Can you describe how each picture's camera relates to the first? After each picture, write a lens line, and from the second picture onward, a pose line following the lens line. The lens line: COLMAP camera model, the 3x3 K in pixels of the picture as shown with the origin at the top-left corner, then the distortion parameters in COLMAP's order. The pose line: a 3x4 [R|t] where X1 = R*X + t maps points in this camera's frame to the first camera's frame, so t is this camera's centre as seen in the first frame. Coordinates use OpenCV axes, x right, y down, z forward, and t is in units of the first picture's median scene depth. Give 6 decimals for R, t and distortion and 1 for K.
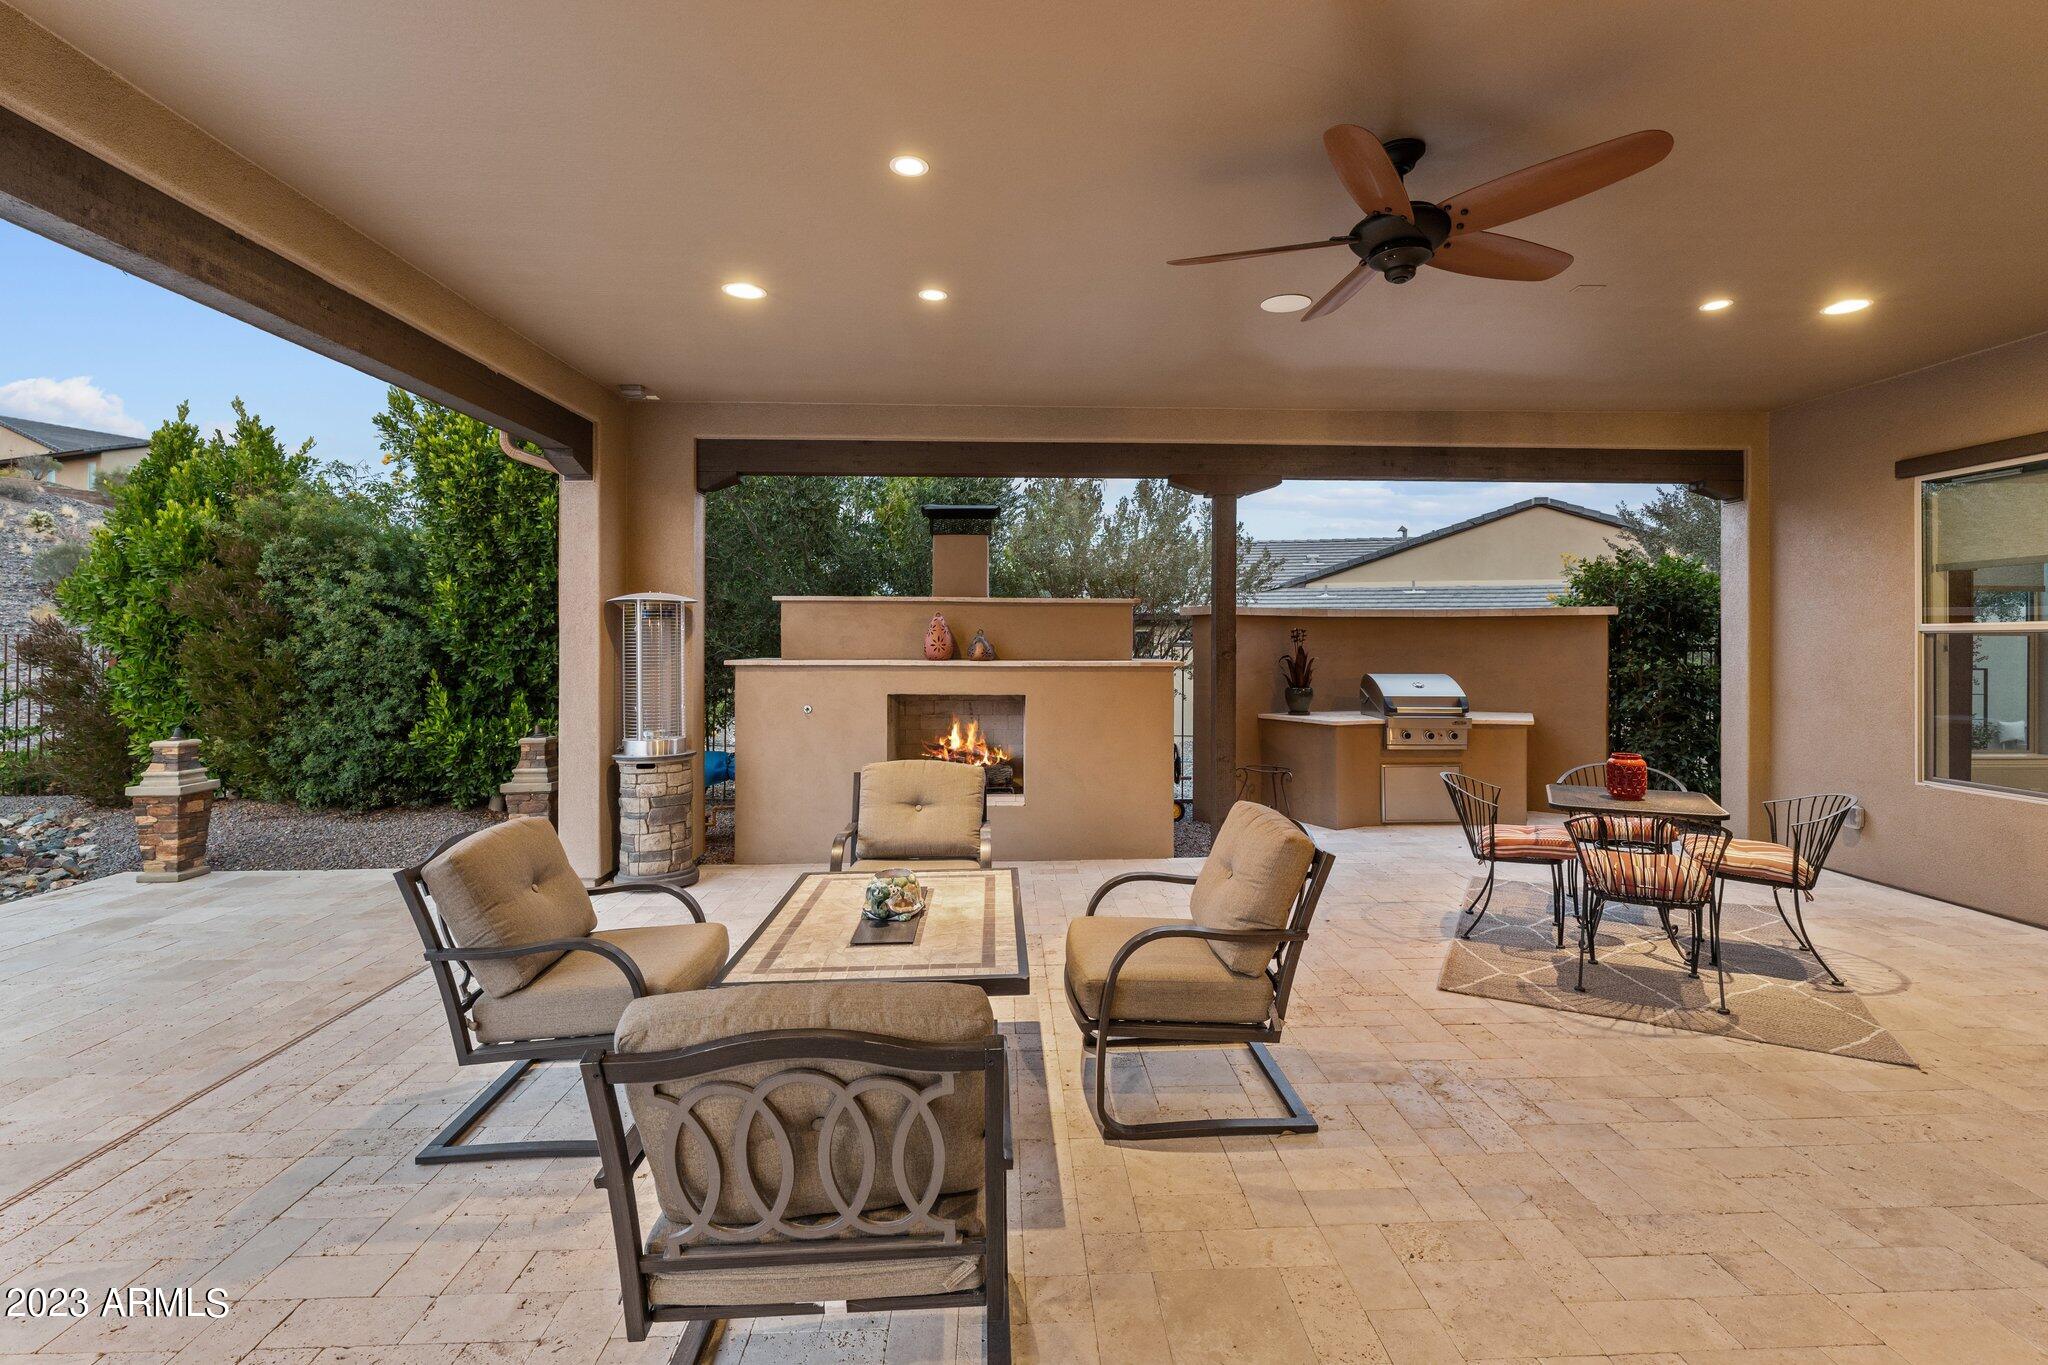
lens RADIAL K [[917.6, 0, 1036.1], [0, 917.6, 650.4], [0, 0, 1]] dist [-0.000961, -0.000047]
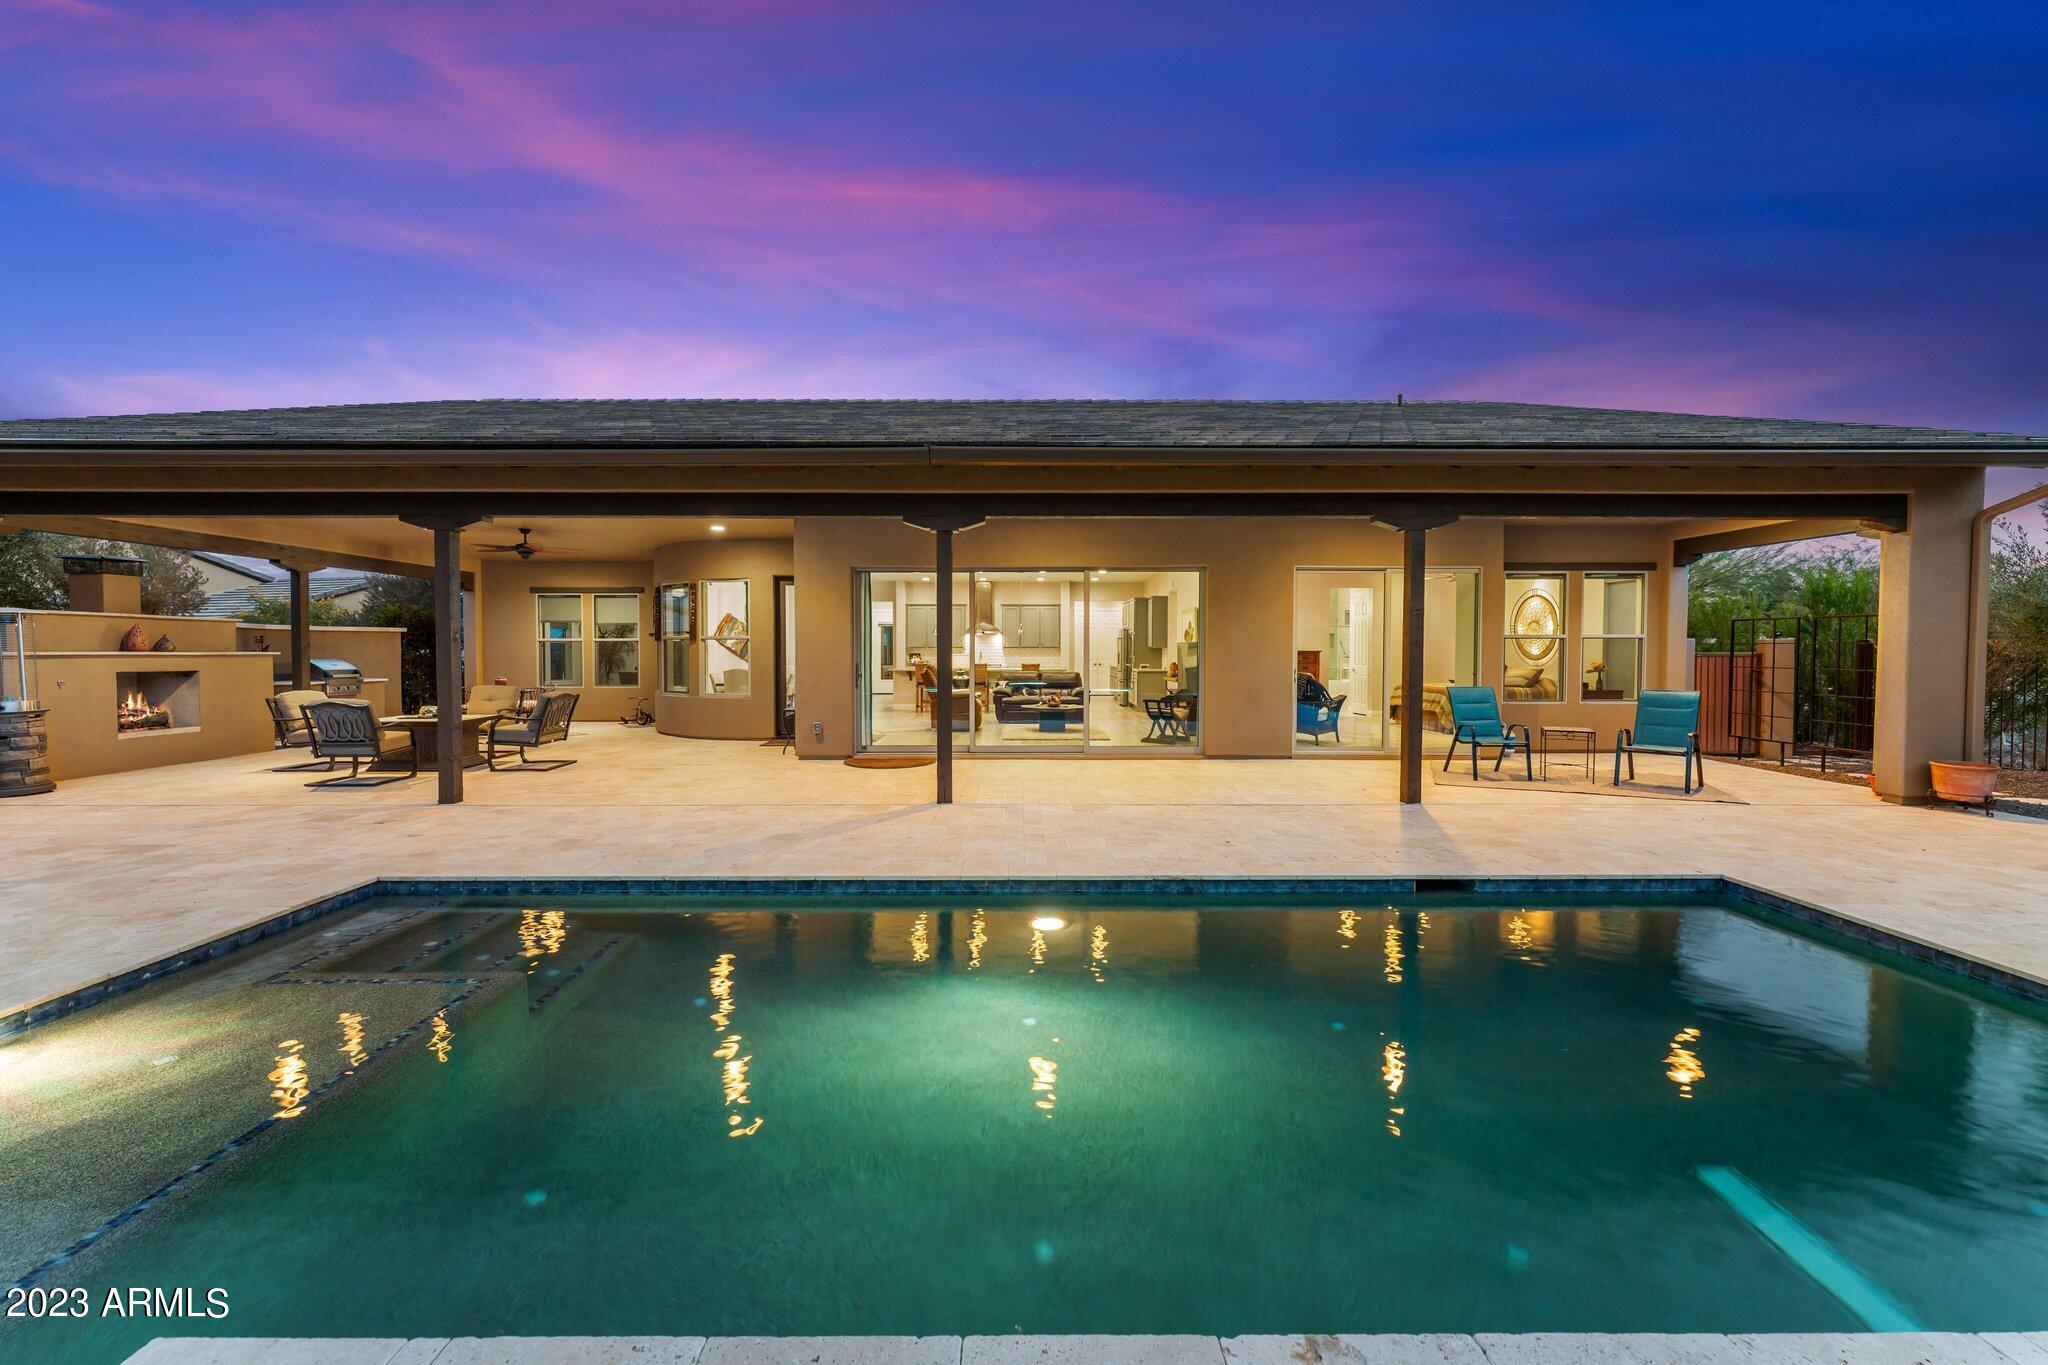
lens RADIAL K [[820.8, 0, 1020.5], [0, 820.8, 659.8], [0, 0, 1]] dist [0.001380, 0.000064]
pose [[0.035134, -0.012456, 0.999305, -1.618066], [0.008437, 0.999890, 0.012167, 0.021513], [-0.999347, 0.008004, 0.035235, -0.705062]]
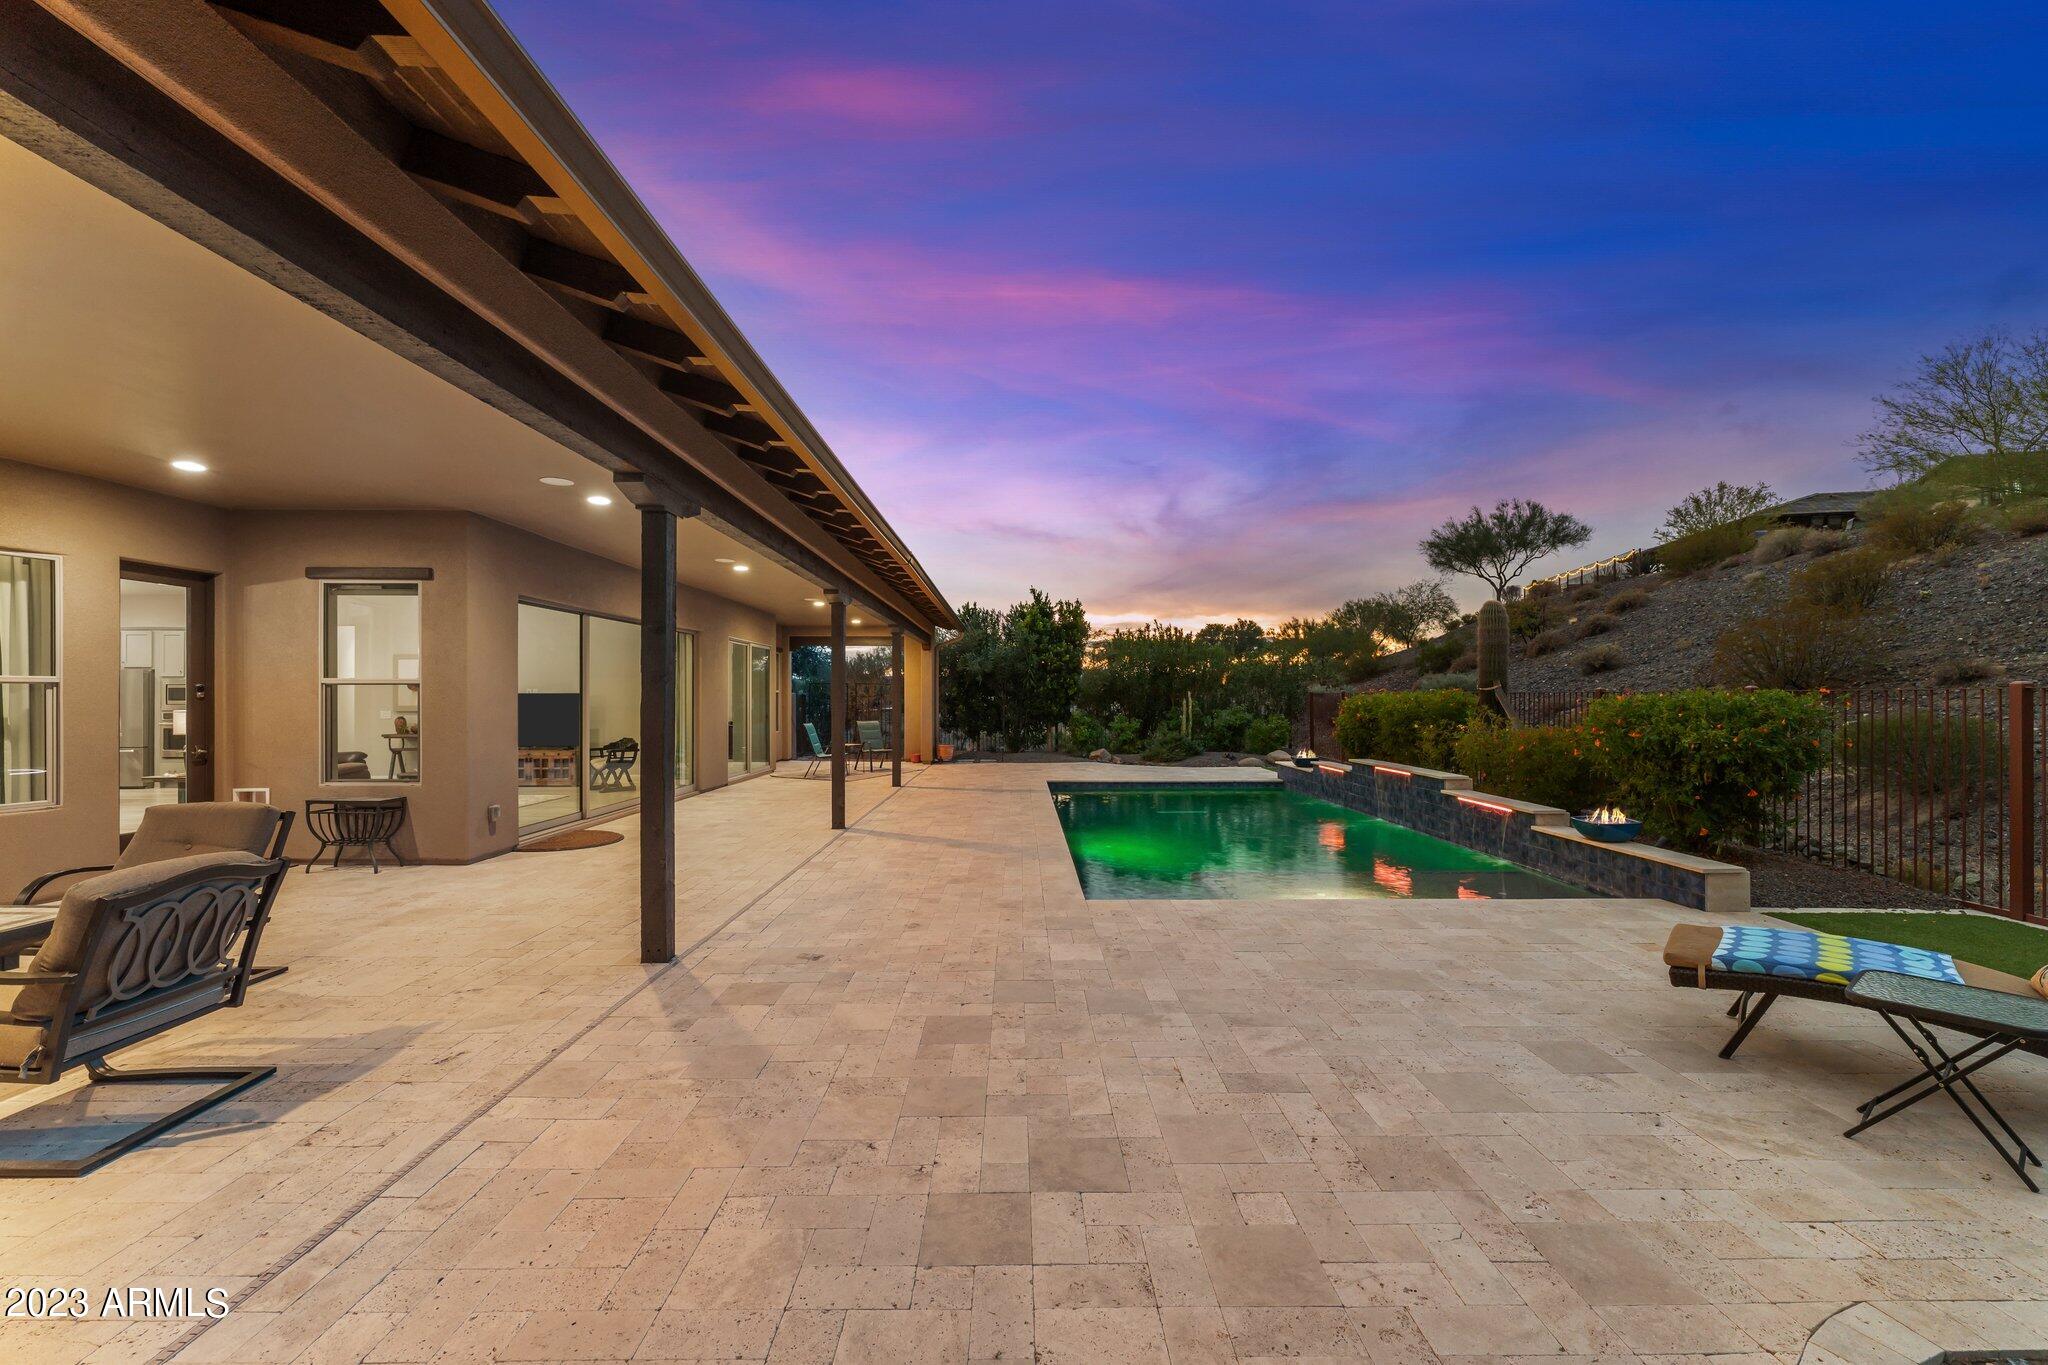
lens RADIAL K [[817.6, 0, 1021.4], [0, 817.6, 687.9], [0, 0, 1]] dist [0.001245, 0.000053]
pose [[-0.999303, 0.001047, 0.037320, -0.782172], [0.000950, 0.999996, -0.002609, -0.001382], [-0.037322, -0.002572, -0.999300, 0.924783]]
